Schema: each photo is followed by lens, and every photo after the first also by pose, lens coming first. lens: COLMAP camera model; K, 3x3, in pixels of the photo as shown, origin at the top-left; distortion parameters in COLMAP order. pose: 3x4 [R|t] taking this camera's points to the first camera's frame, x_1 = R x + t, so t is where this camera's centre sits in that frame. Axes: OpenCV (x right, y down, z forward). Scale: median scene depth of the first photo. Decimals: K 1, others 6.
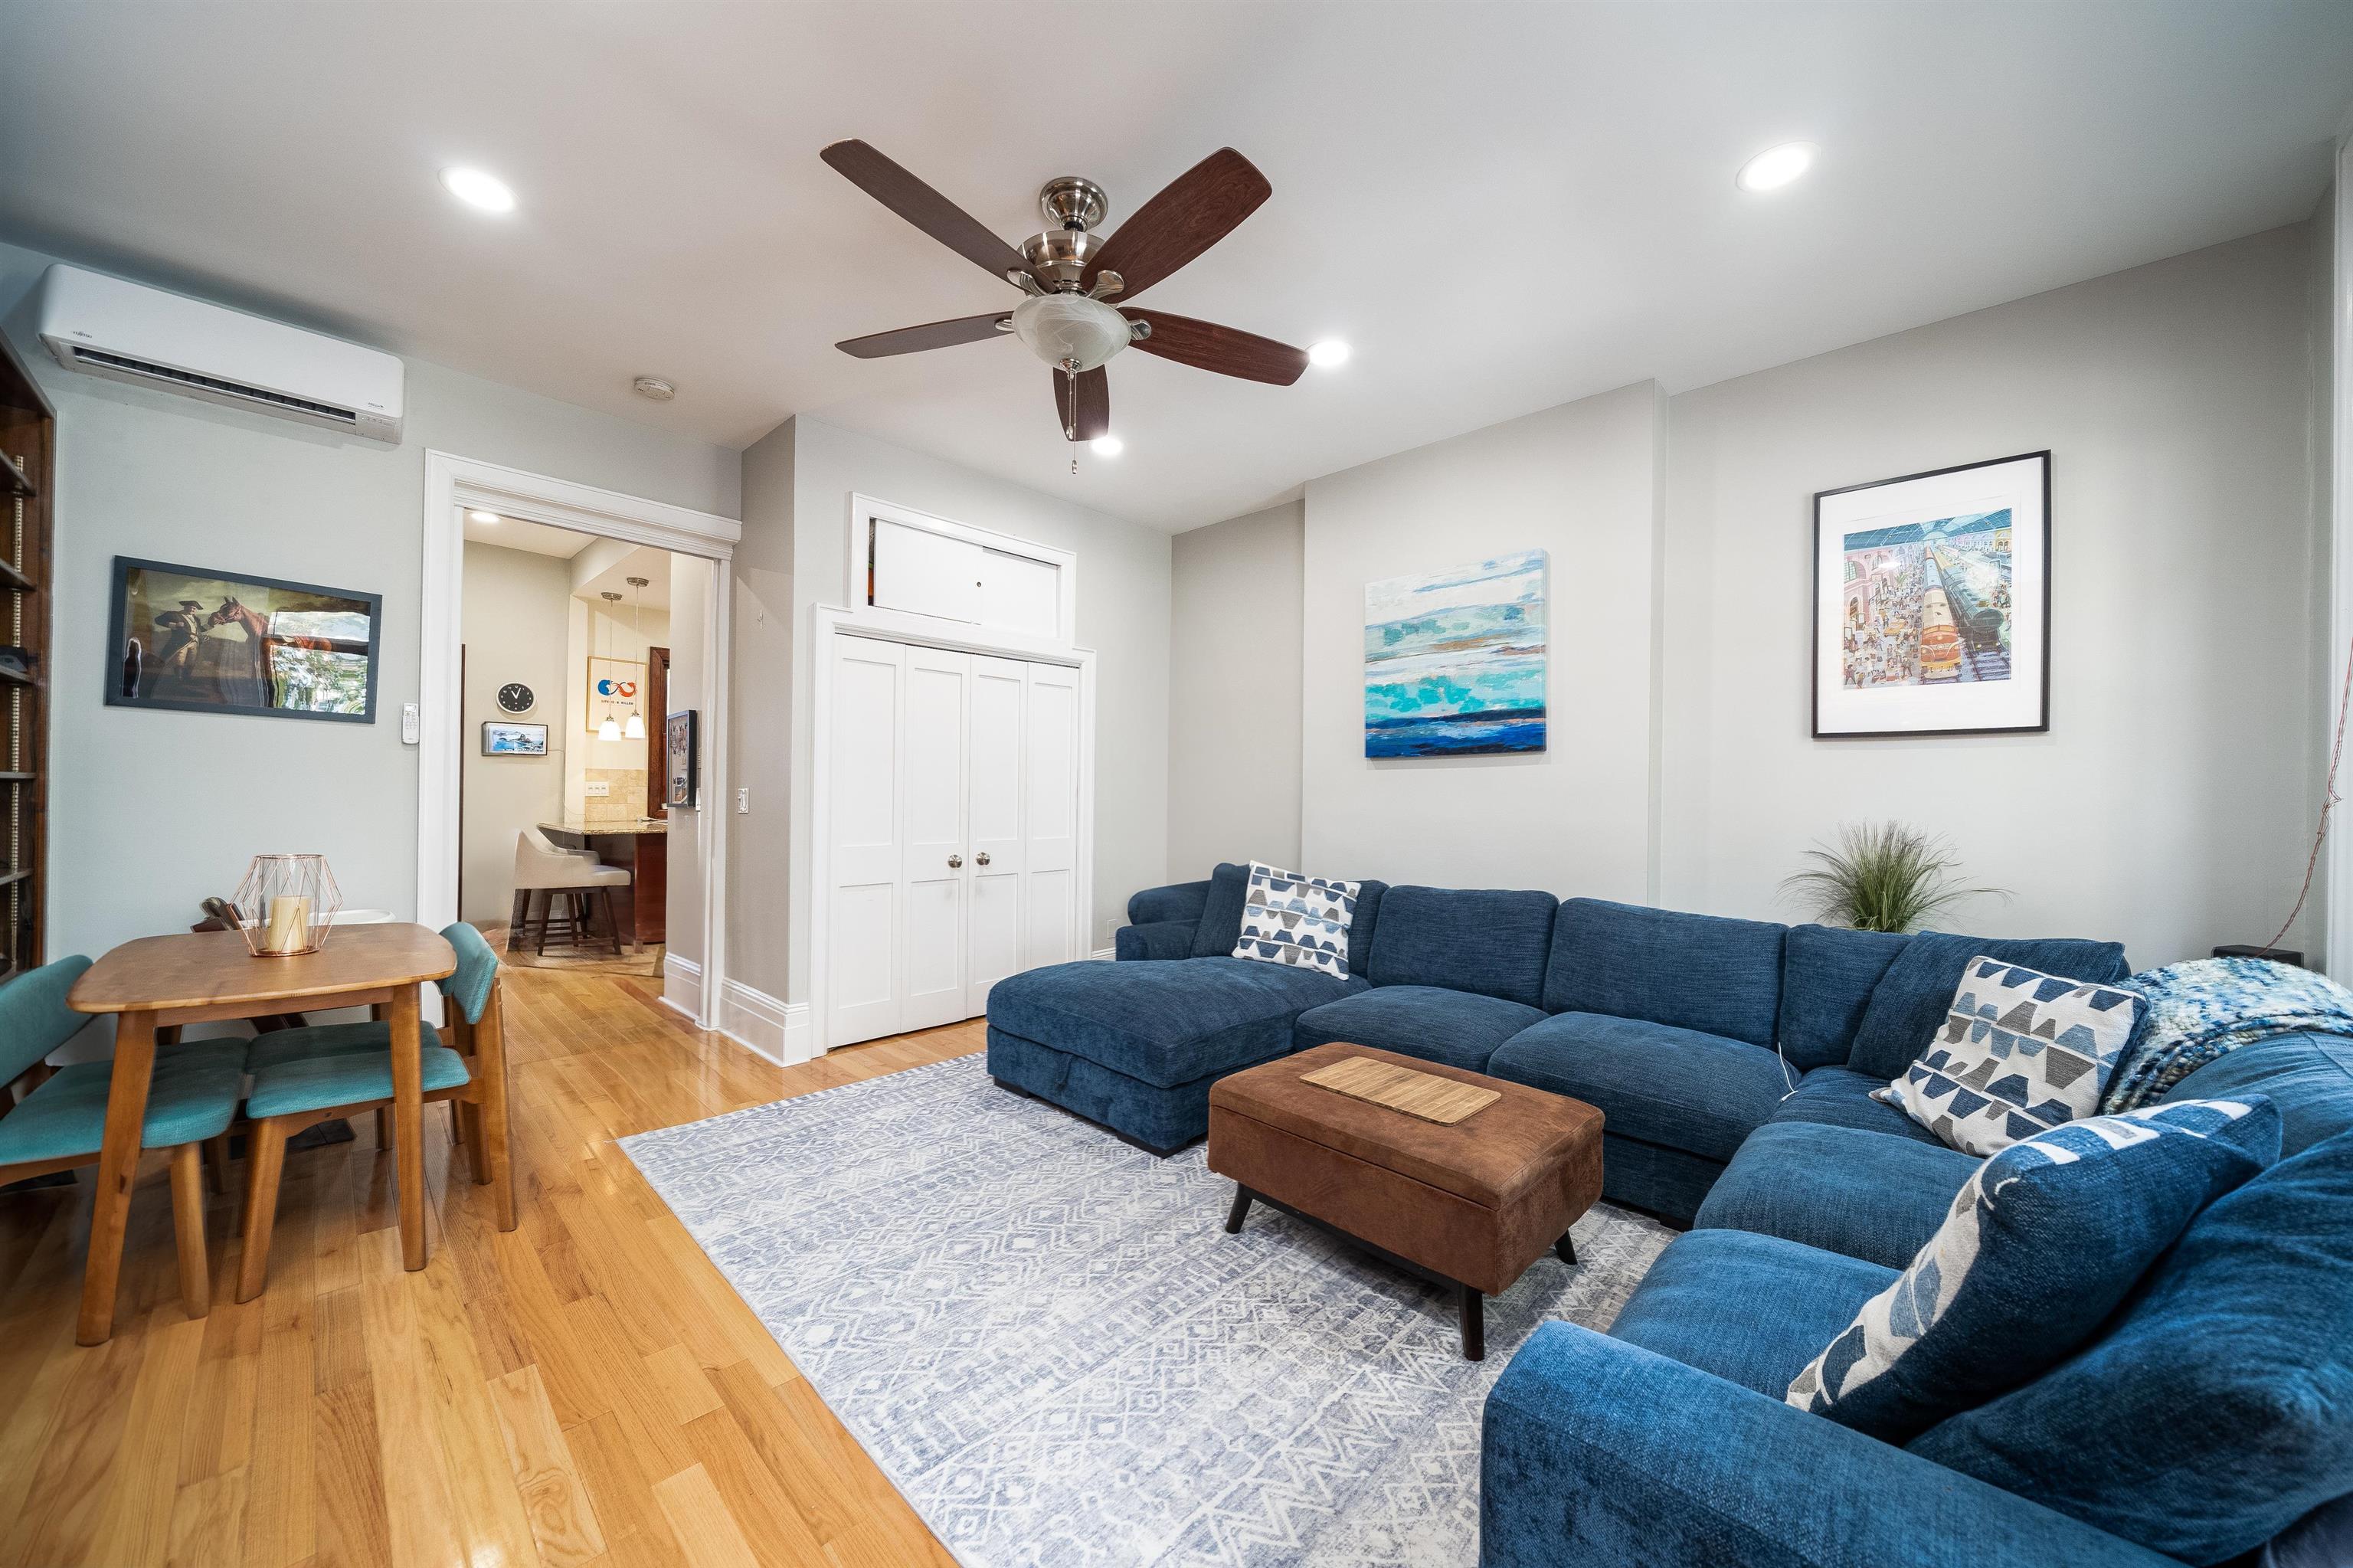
lens RADIAL K [[840.7, 0, 1179.6], [0, 840.7, 790.2], [0, 0, 1]] dist [-0.002637, -0.000079]
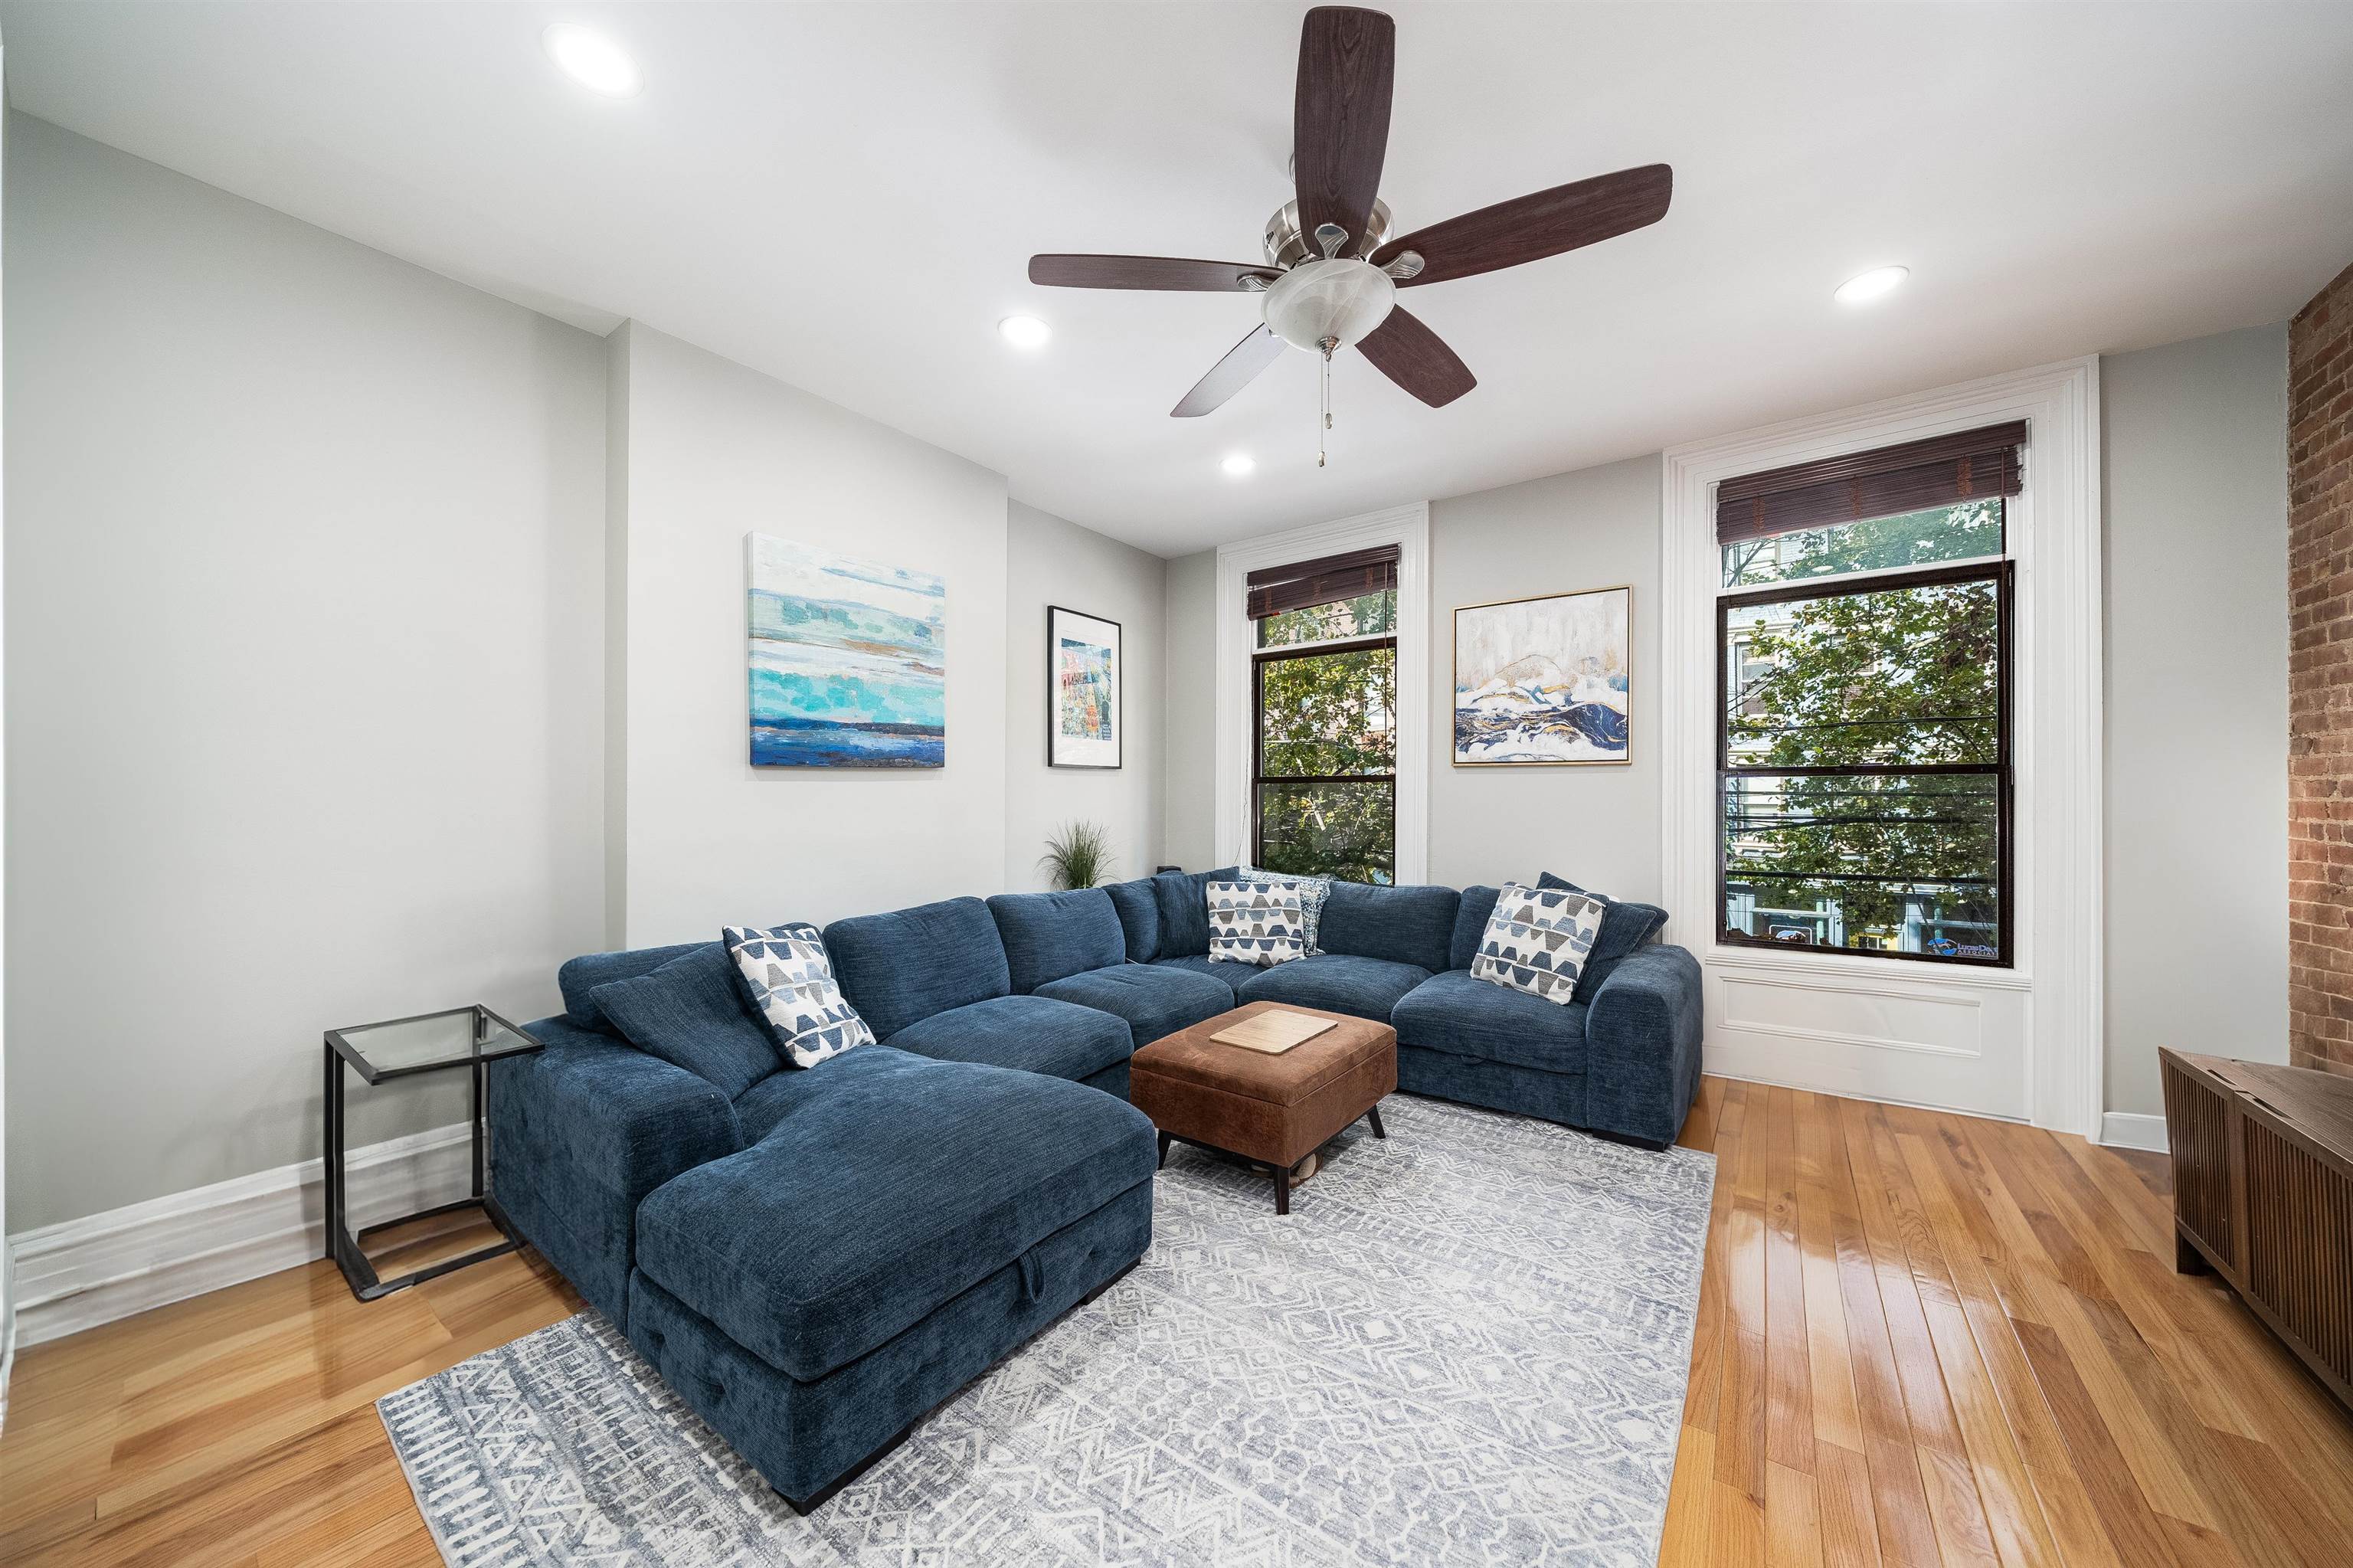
lens RADIAL K [[833.3, 0, 1171.2], [0, 833.3, 792.3], [0, 0, 1]] dist [-0.002444, 0.000013]
pose [[-0.147546, -0.009521, 0.989009, -0.659397], [-0.002460, 0.999954, 0.009260, -0.025950], [-0.989052, -0.001066, -0.147563, 0.867777]]
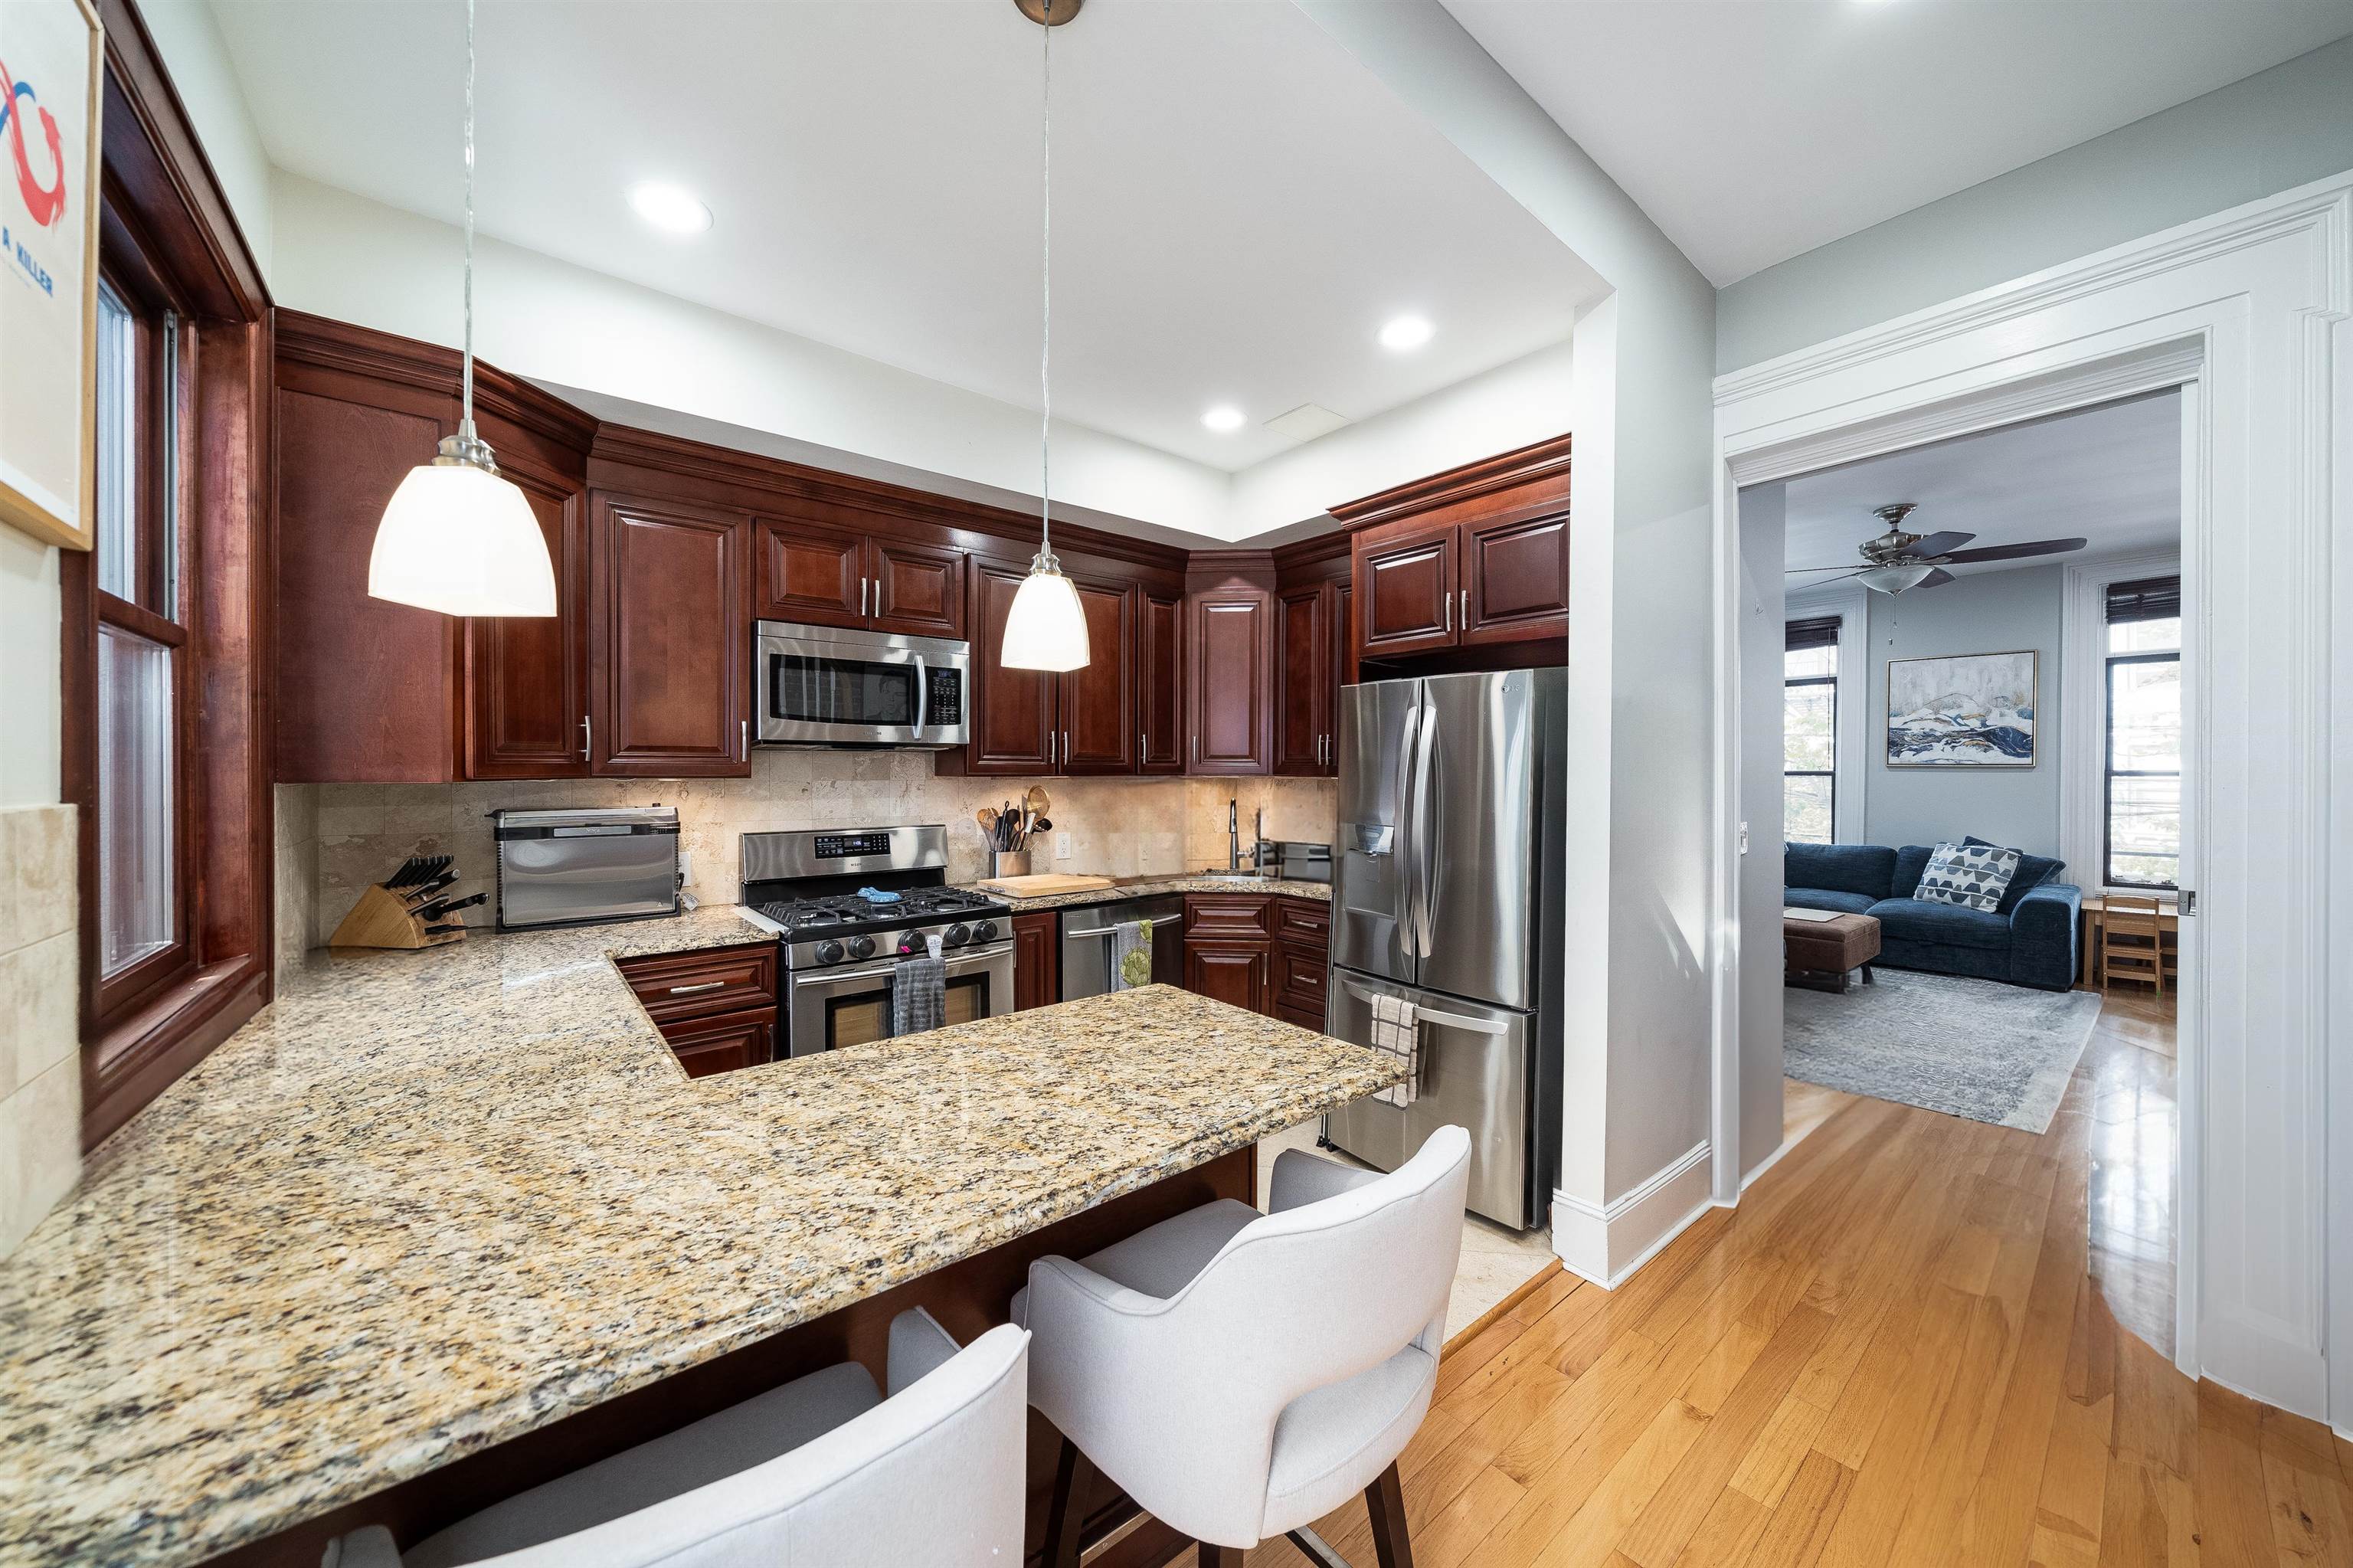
lens RADIAL K [[833.3, 0, 1186.0], [0, 833.3, 774.2], [0, 0, 1]] dist [-0.002444, 0.000013]
pose [[0.106225, -0.016545, 0.994205, -1.272407], [-0.002189, 0.999855, 0.016873, -0.053923], [-0.994340, -0.003968, 0.106173, 1.417517]]
